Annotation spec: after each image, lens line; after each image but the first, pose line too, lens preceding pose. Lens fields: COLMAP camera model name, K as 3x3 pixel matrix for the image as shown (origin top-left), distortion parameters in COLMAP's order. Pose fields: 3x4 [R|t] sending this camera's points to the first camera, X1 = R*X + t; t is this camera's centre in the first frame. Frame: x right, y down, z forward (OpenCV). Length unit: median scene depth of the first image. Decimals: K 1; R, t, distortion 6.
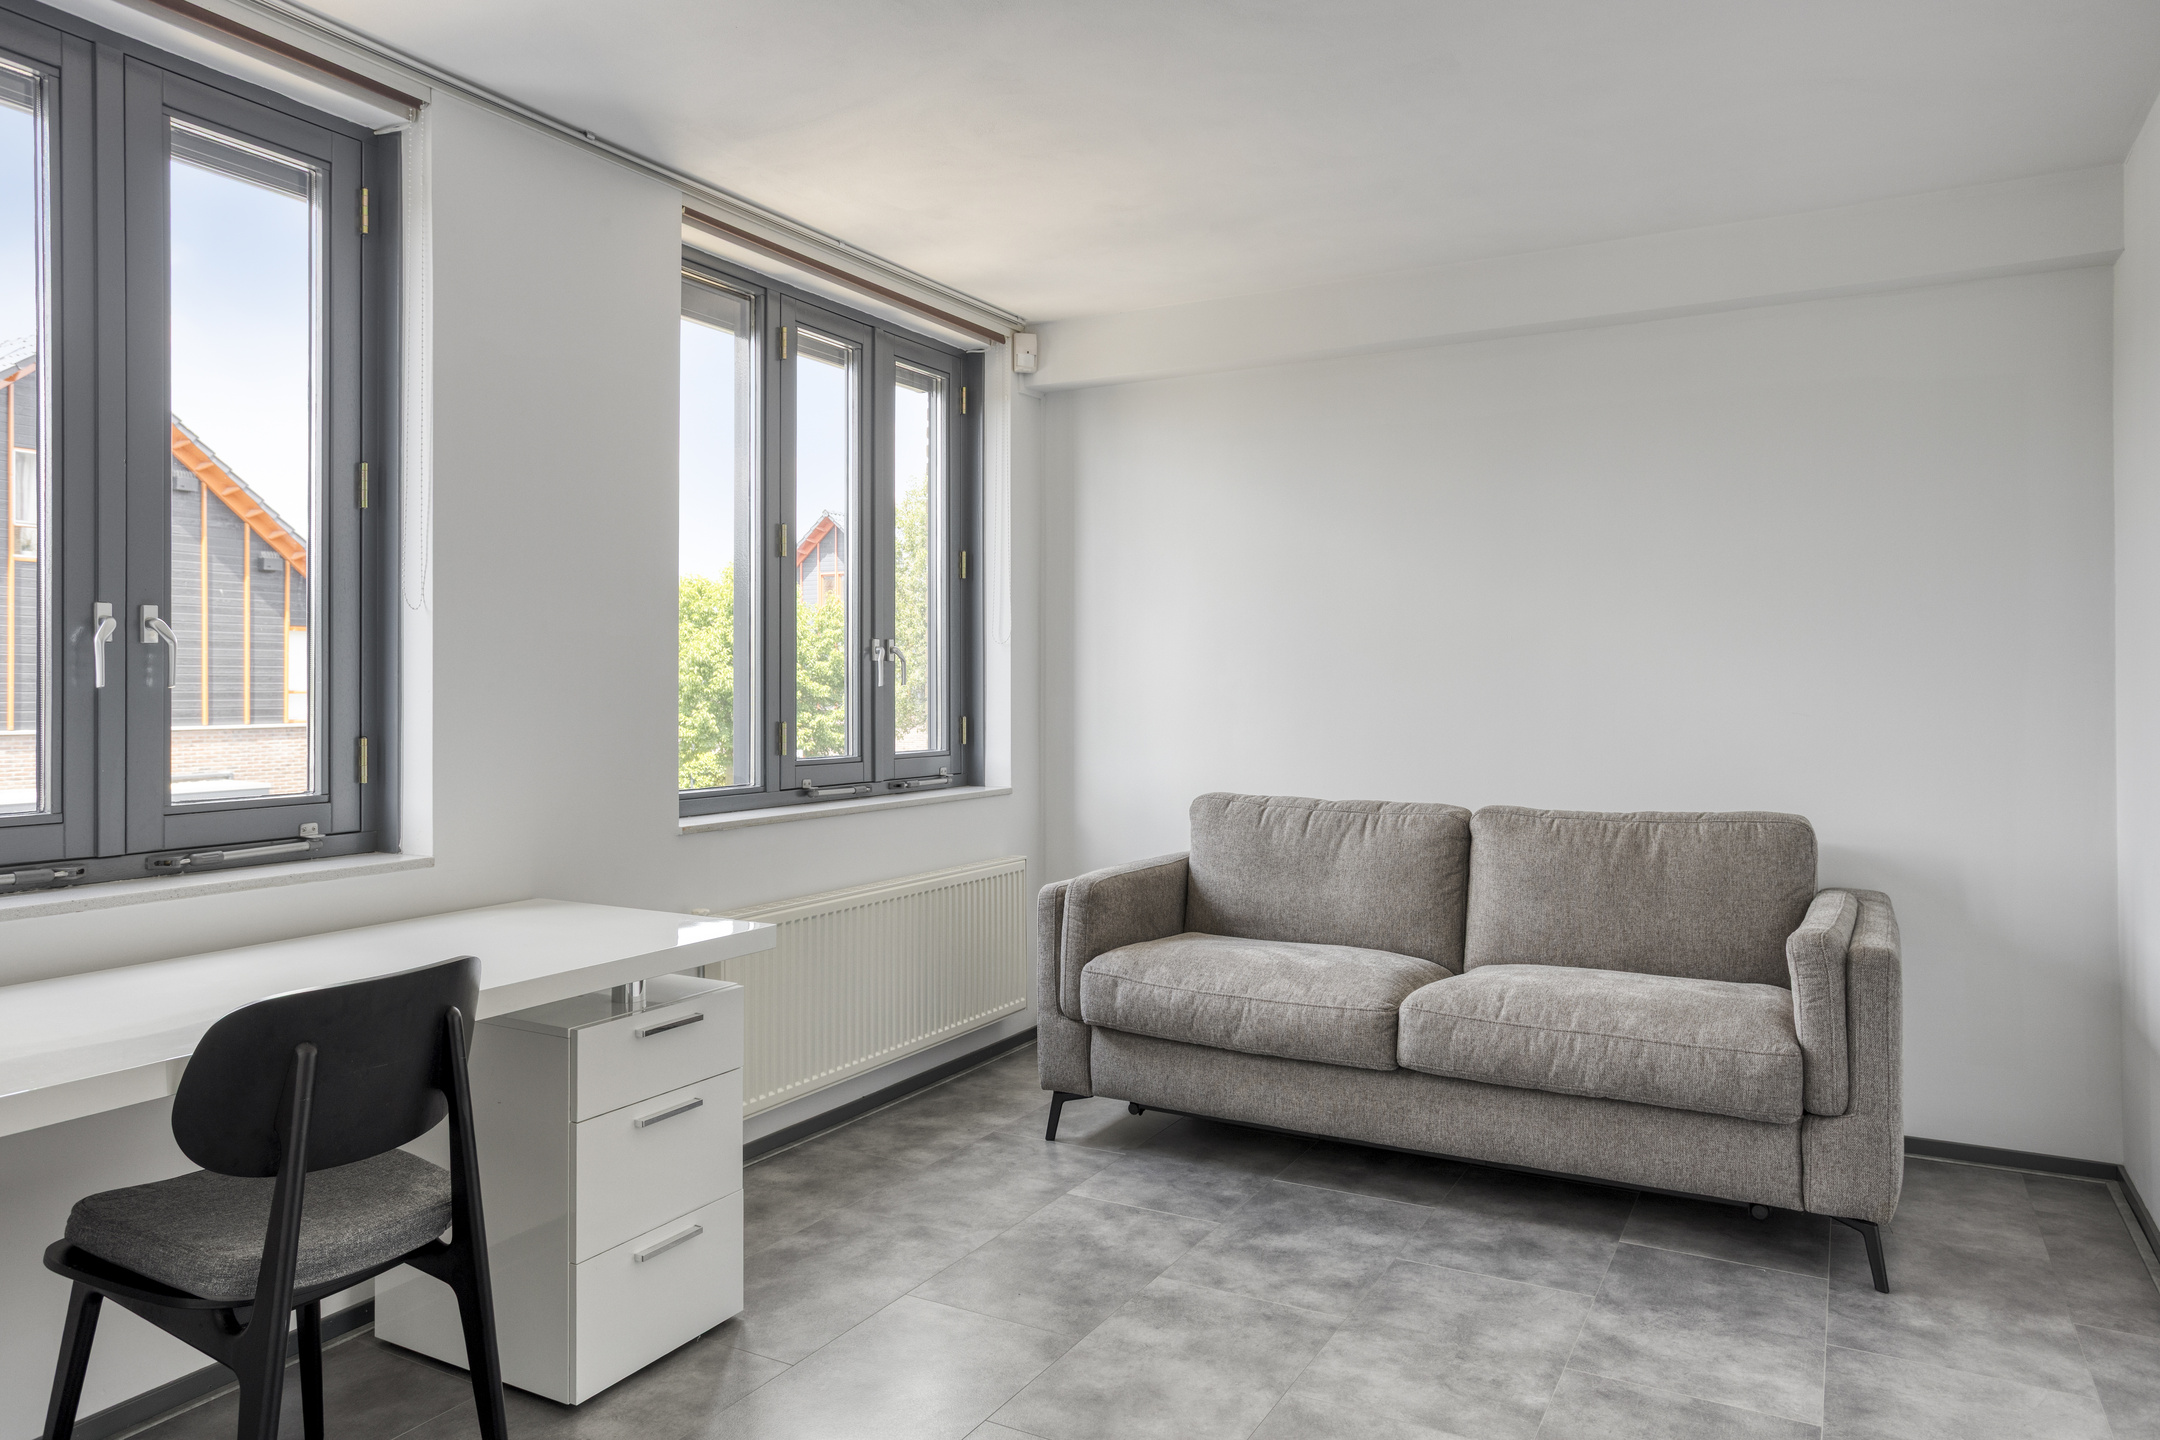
lens RADIAL K [[1397.3, 0, 1027.6], [0, 1397.3, 684.6], [0, 0, 1]] dist [-0.033137, 0.032395]
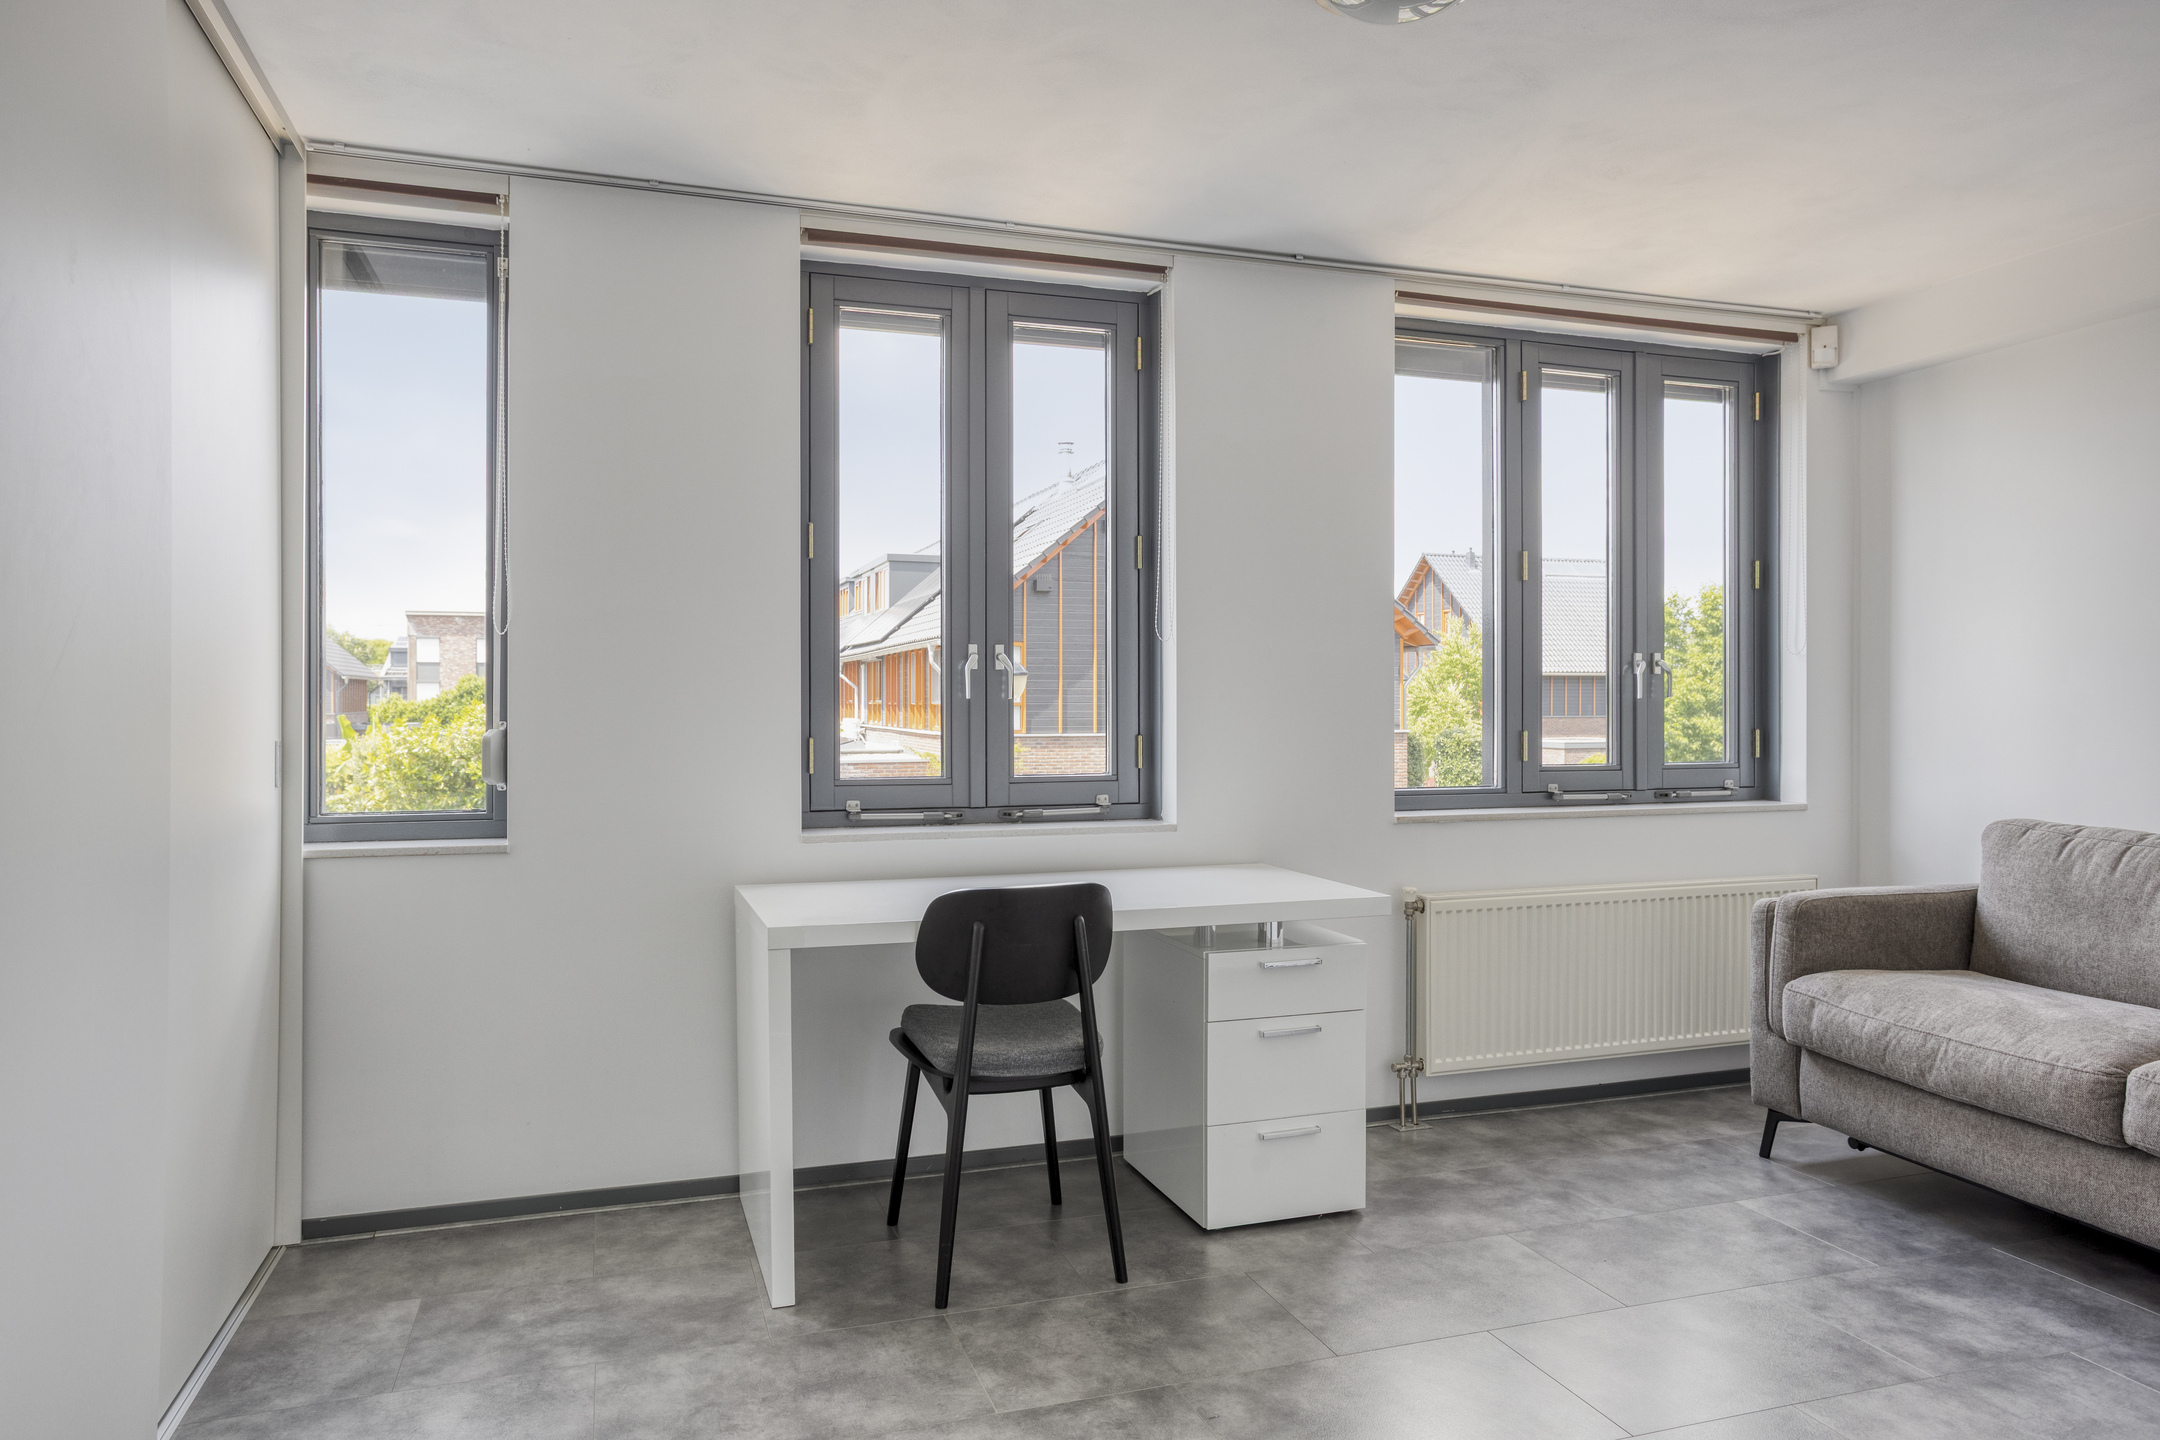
lens RADIAL K [[1397.3, 0, 1077.2], [0, 1397.3, 723.3], [0, 0, 1]] dist [-0.033137, 0.032395]
pose [[0.734294, 0.011458, -0.678735, 0.364807], [0.000886, 0.999841, 0.017837, 0.001252], [0.678831, -0.013699, 0.734167, -0.055298]]
